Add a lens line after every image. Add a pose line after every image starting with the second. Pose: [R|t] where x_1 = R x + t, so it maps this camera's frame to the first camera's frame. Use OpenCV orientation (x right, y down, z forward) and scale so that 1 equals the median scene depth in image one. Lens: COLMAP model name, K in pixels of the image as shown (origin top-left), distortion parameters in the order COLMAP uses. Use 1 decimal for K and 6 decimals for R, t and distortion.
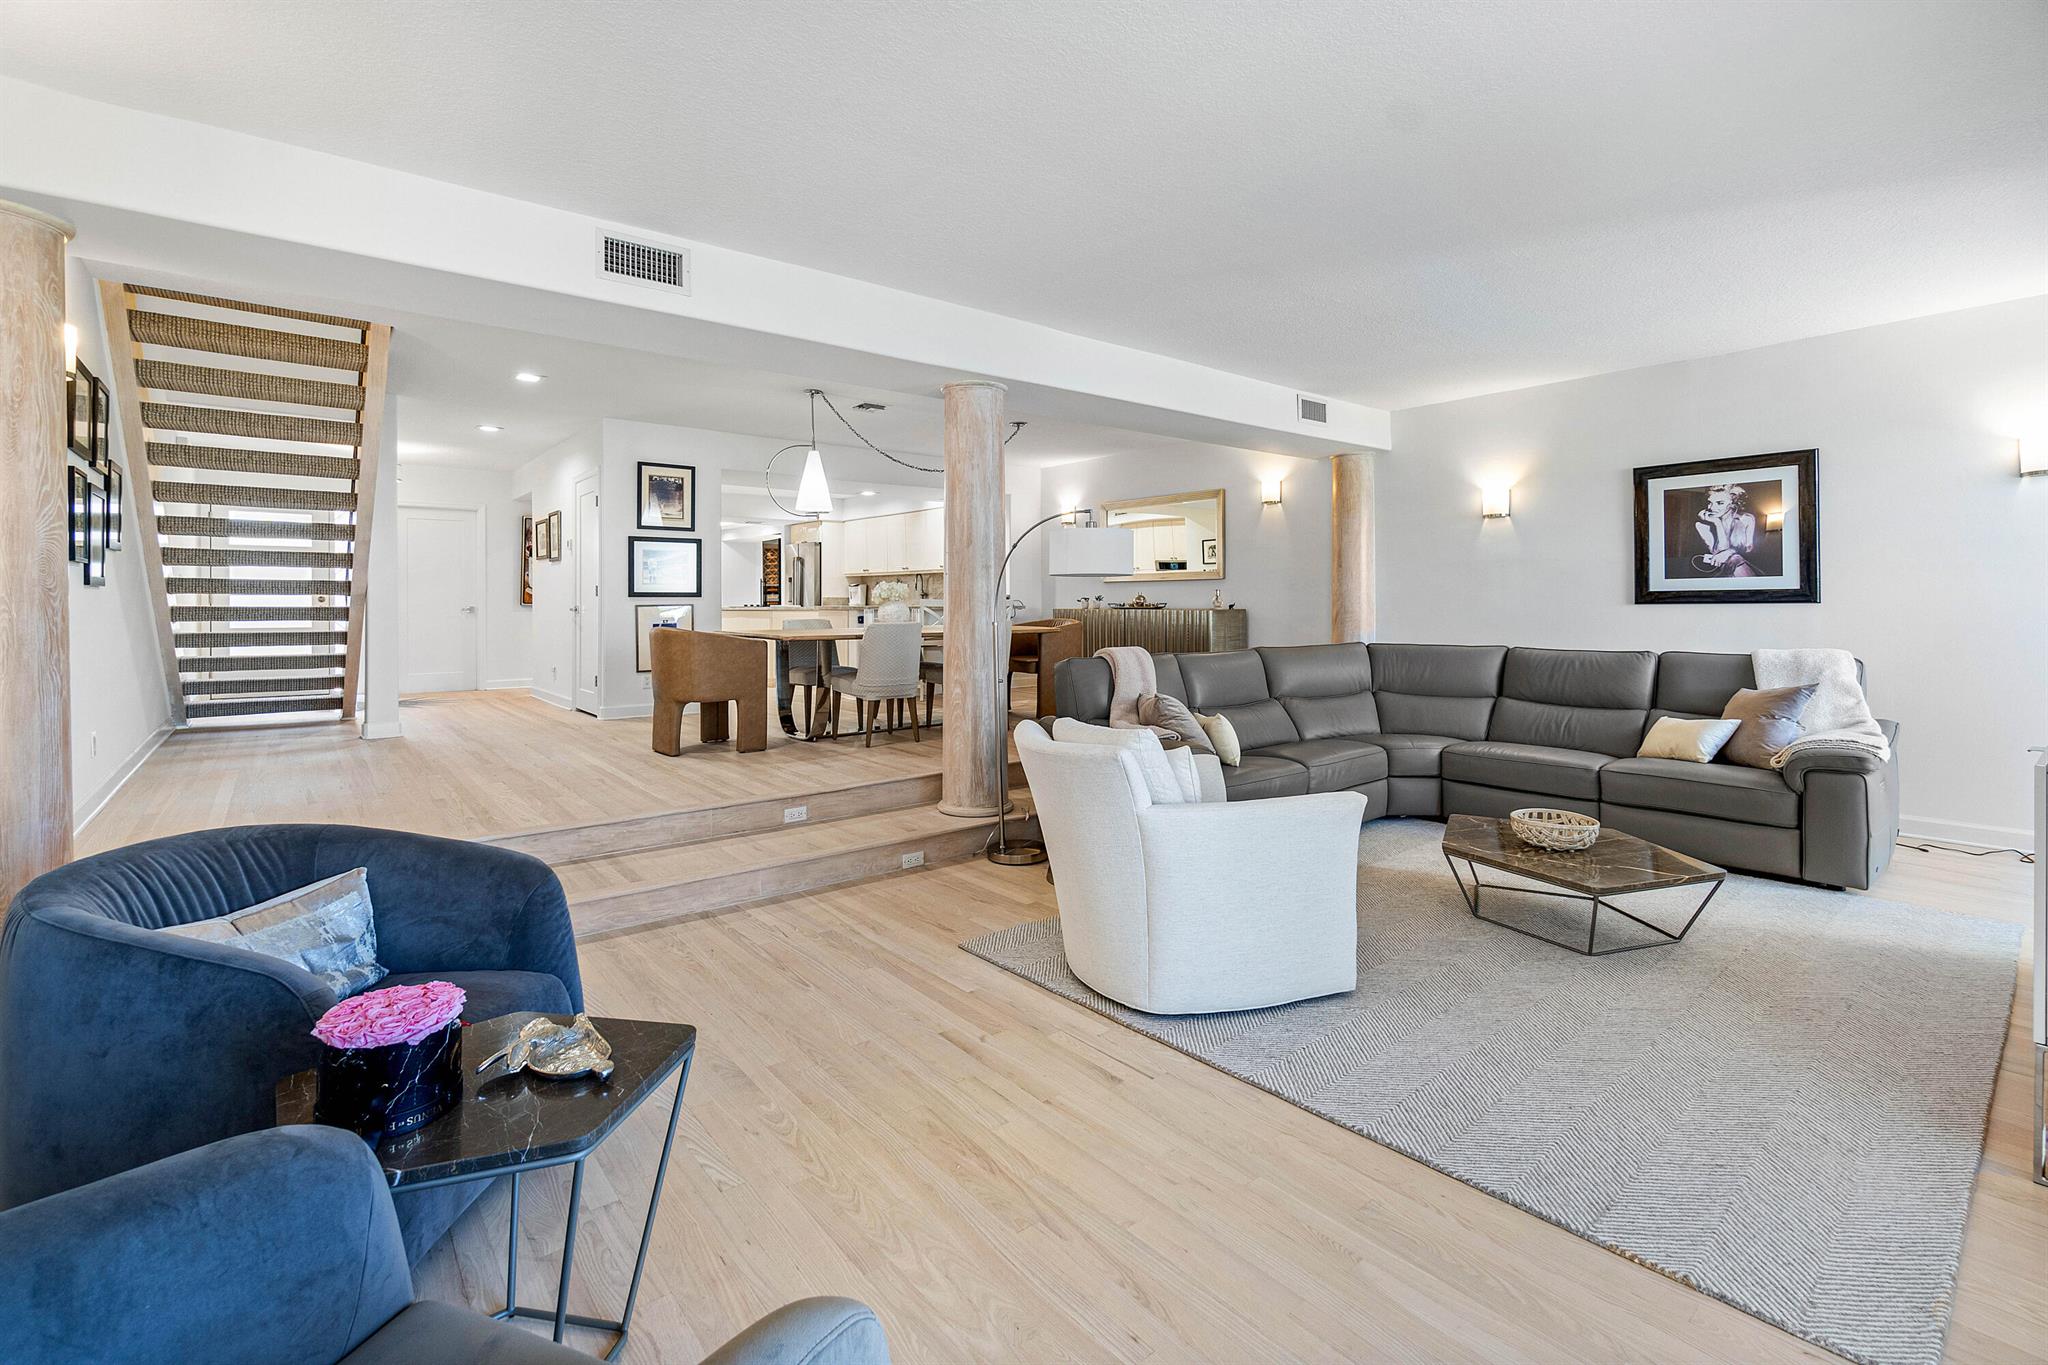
lens RADIAL K [[924.2, 0, 1091.1], [0, 924.2, 590.9], [0, 0, 1]] dist [-0.000115, -0.000021]
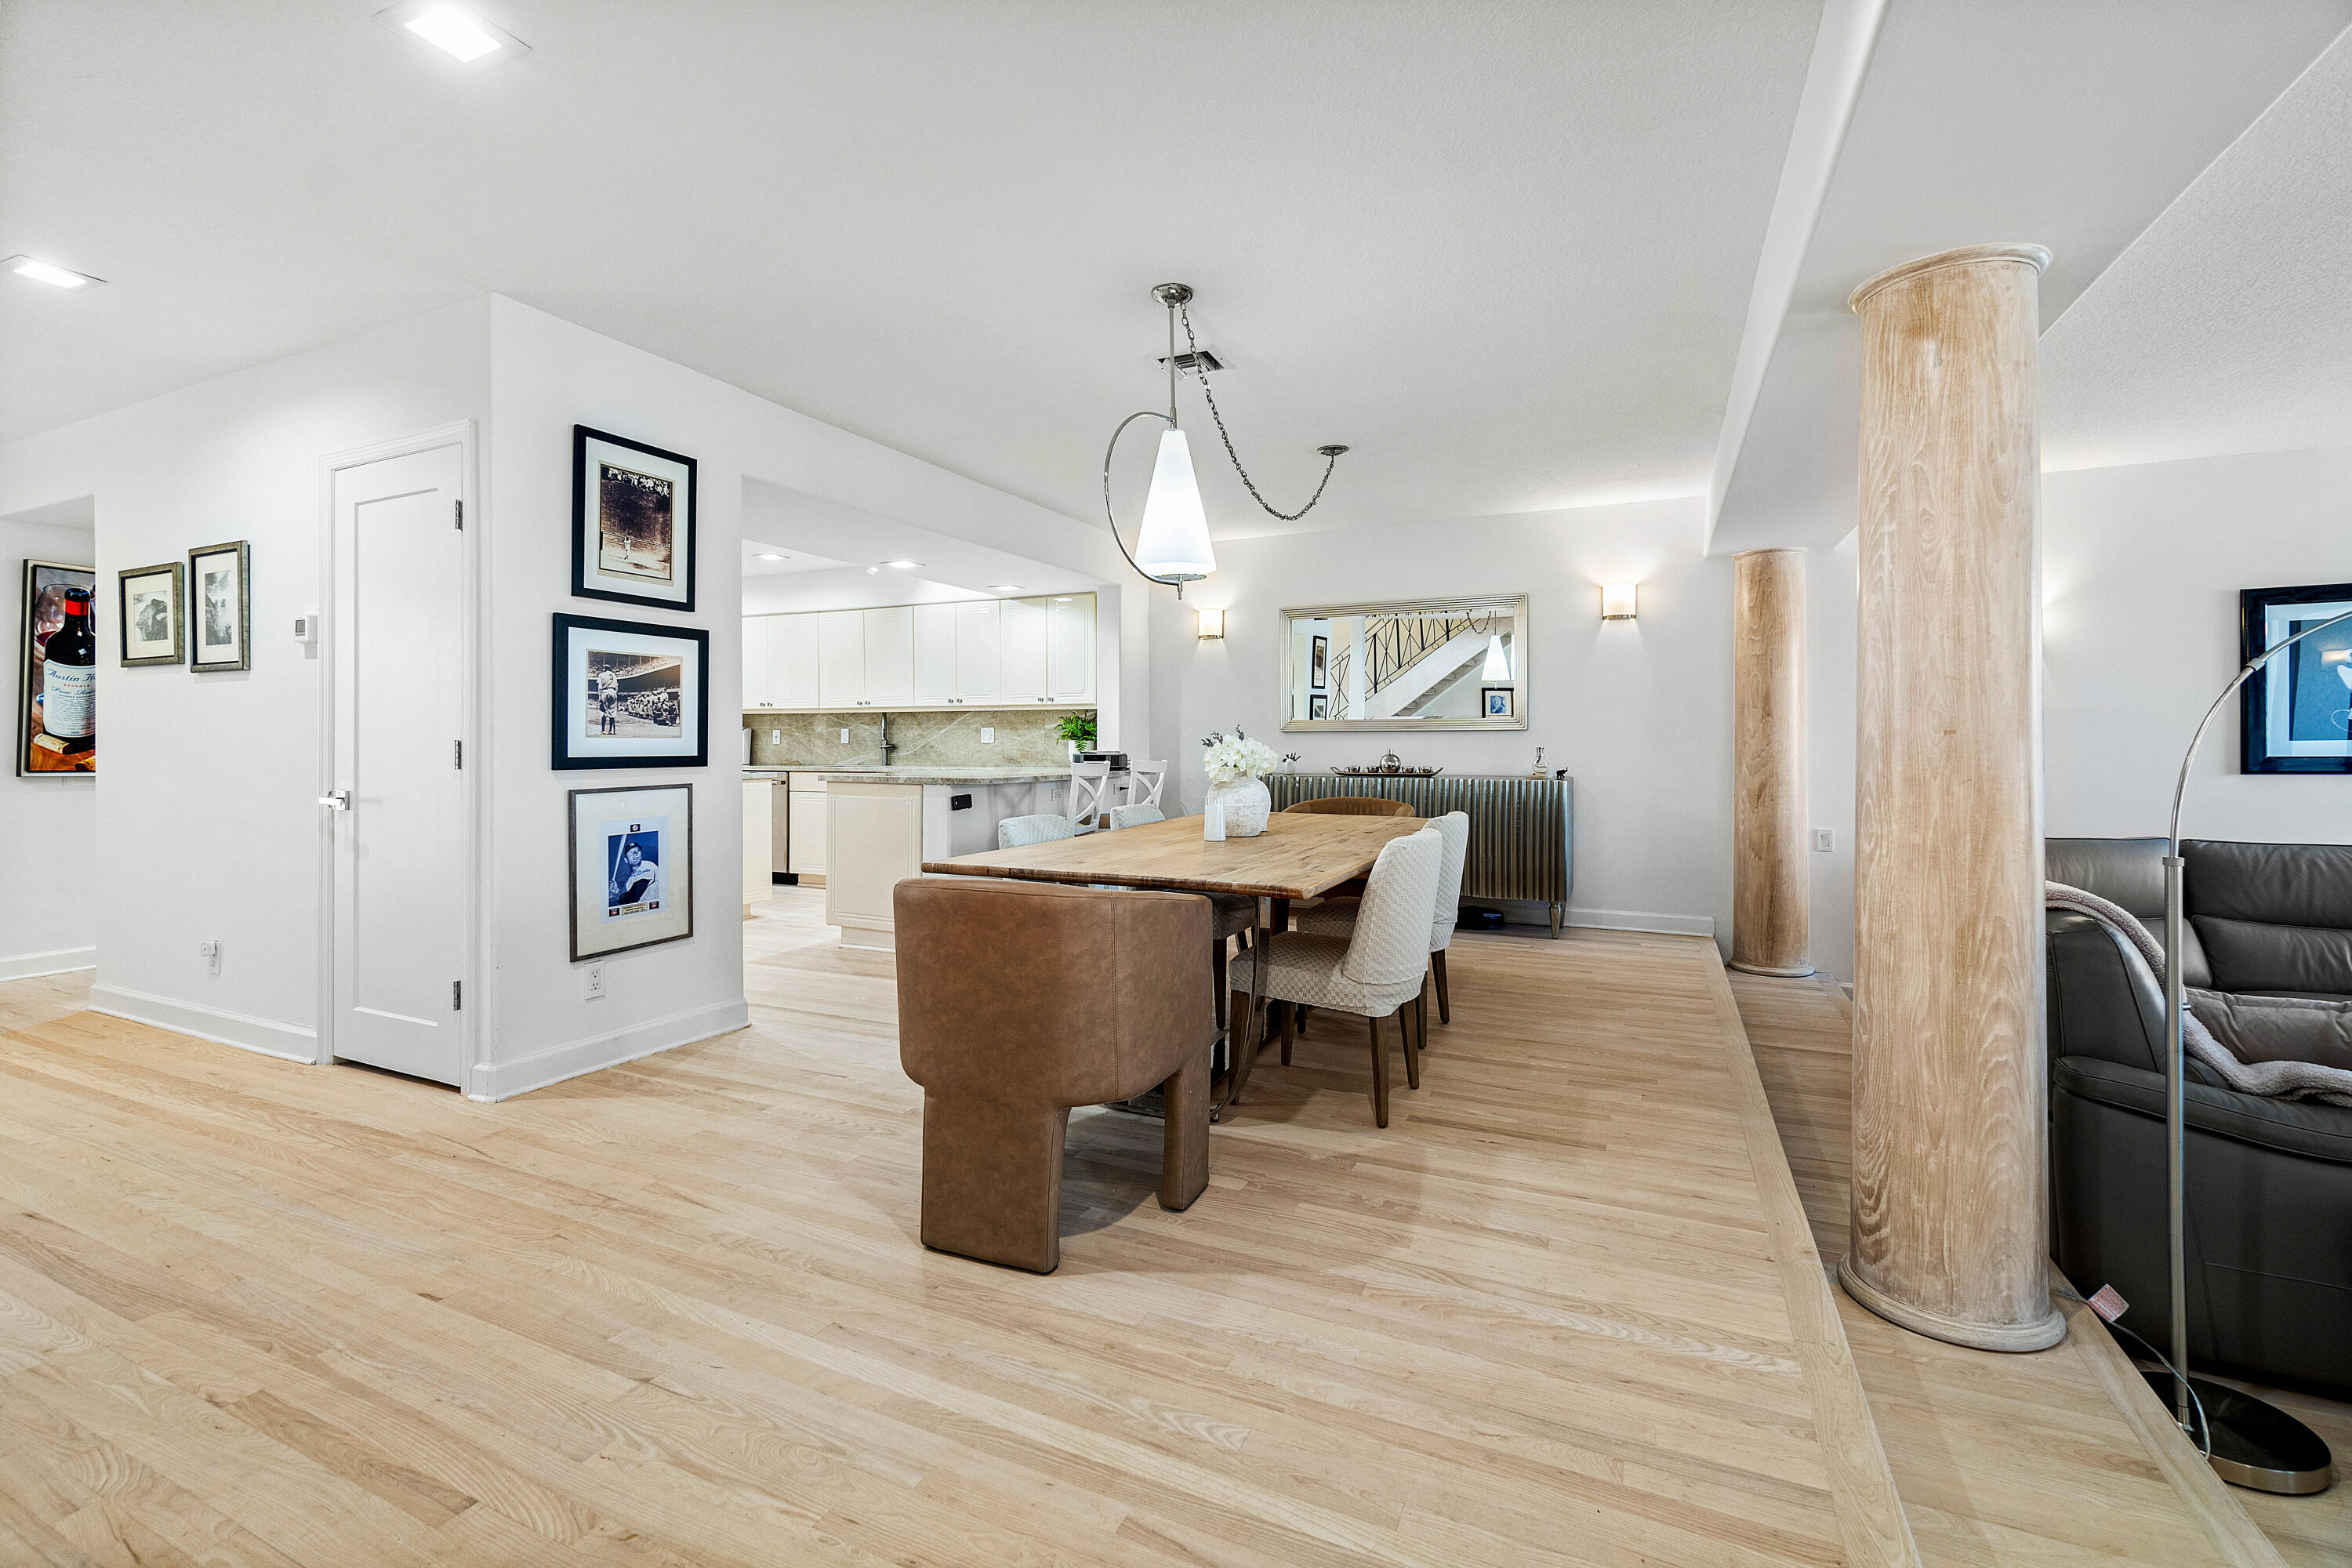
lens RADIAL K [[1021.6, 0, 1181.6], [0, 1021.6, 733.3], [0, 0, 1]] dist [-0.002717, -0.000066]
pose [[0.915946, 0.006143, 0.401255, -0.415607], [-0.006885, 0.999976, 0.000409, -0.010353], [-0.401243, -0.003138, 0.915966, 0.483405]]
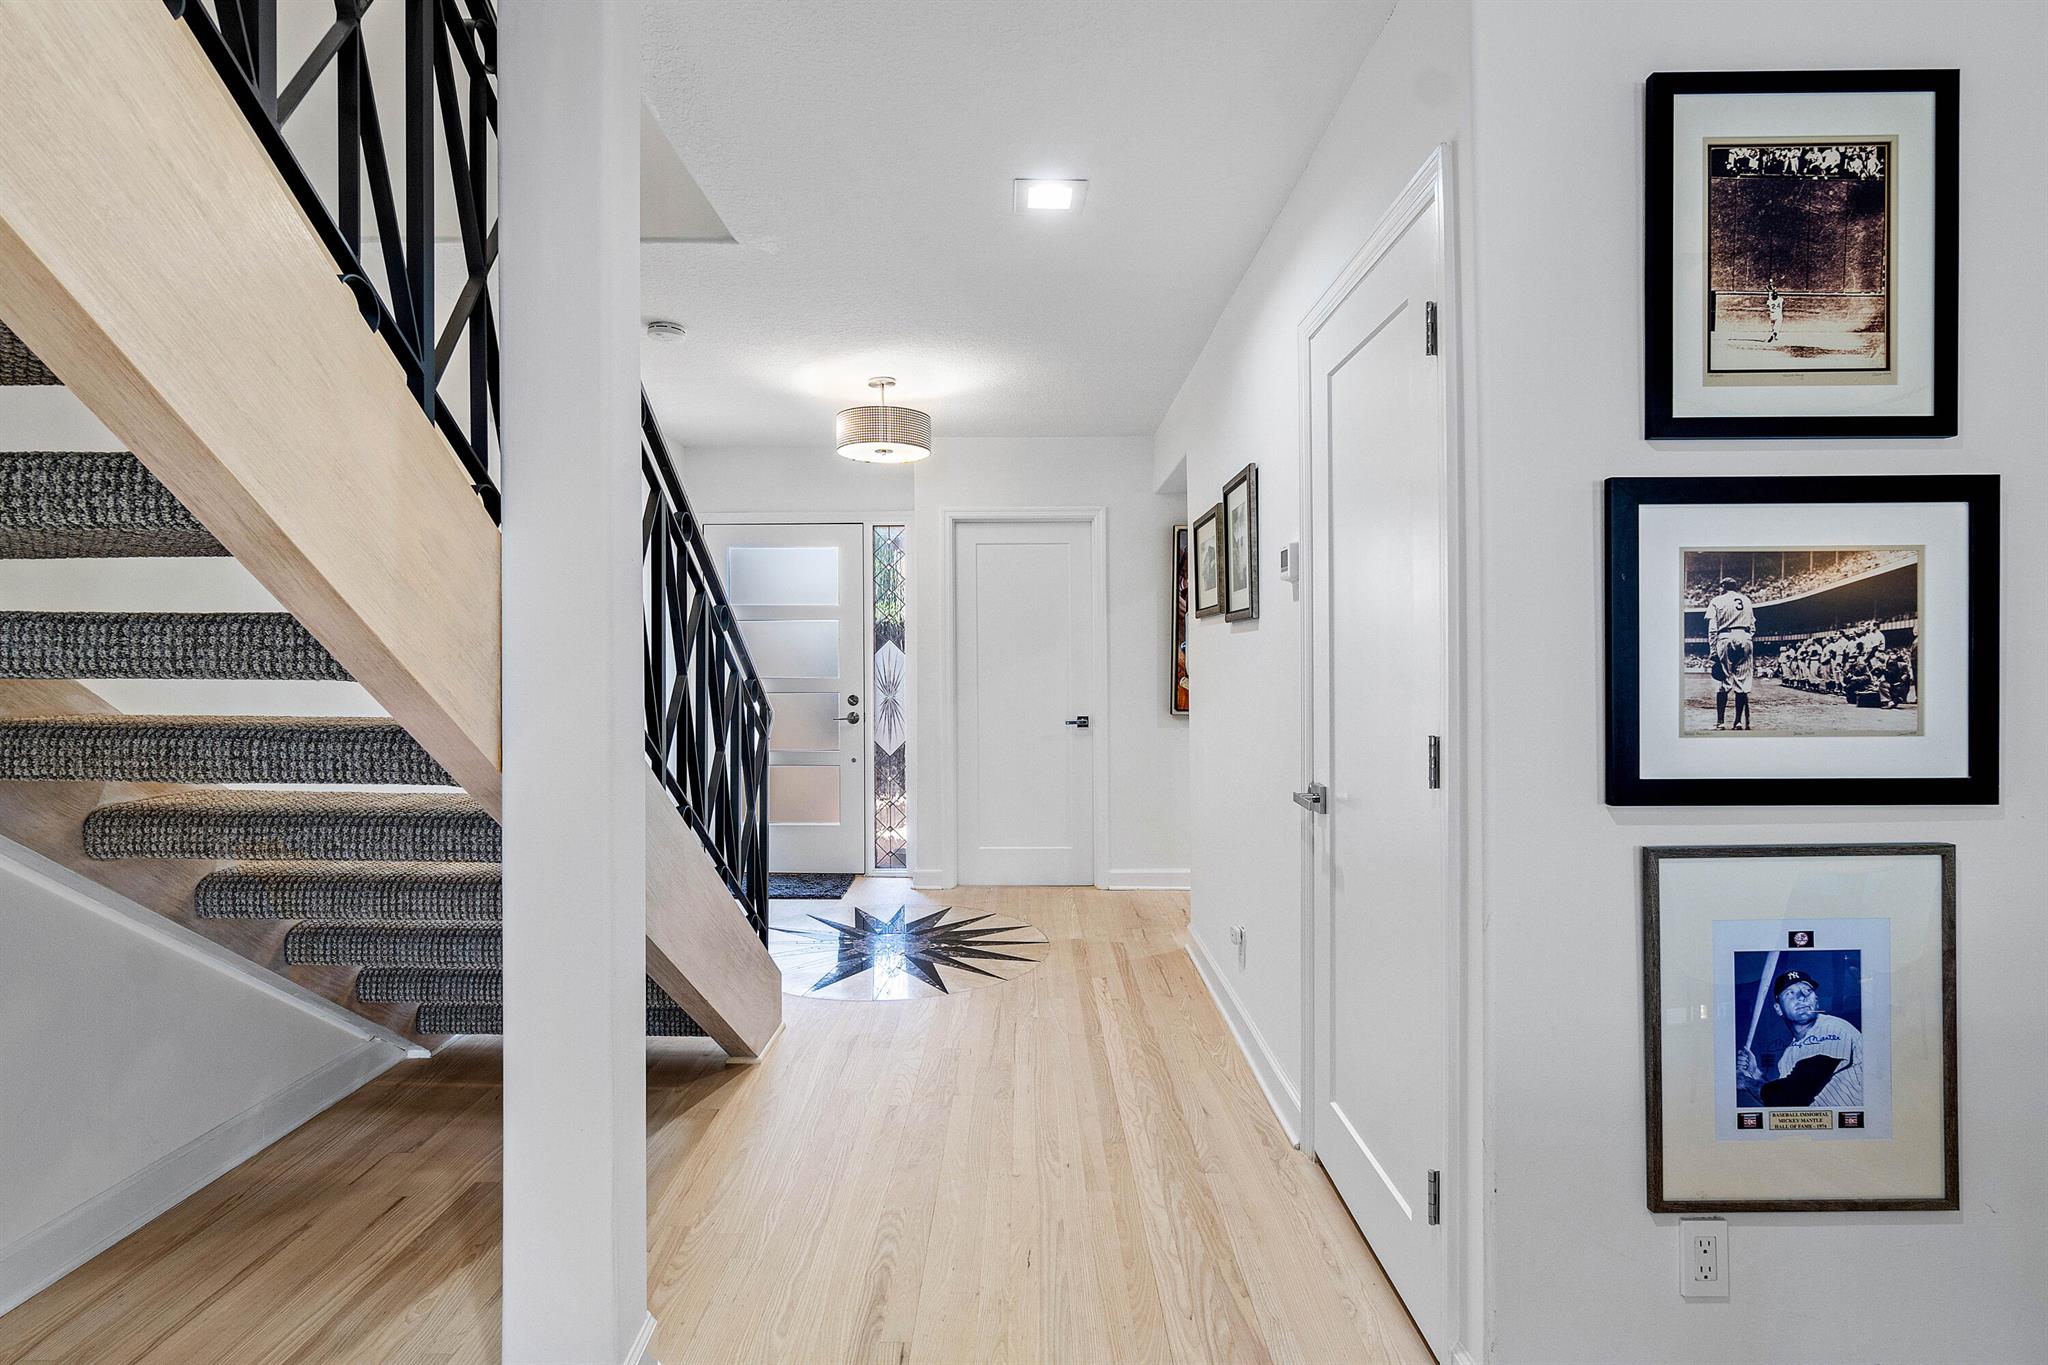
lens RADIAL K [[943.0, 0, 994.4], [0, 943.0, 655.8], [0, 0, 1]] dist [-0.004377, 0.000136]
pose [[0.723071, -0.000317, -0.690774, -0.442293], [0.008772, 0.999923, 0.008724, -0.025328], [0.690718, -0.012368, 0.723018, 0.747661]]
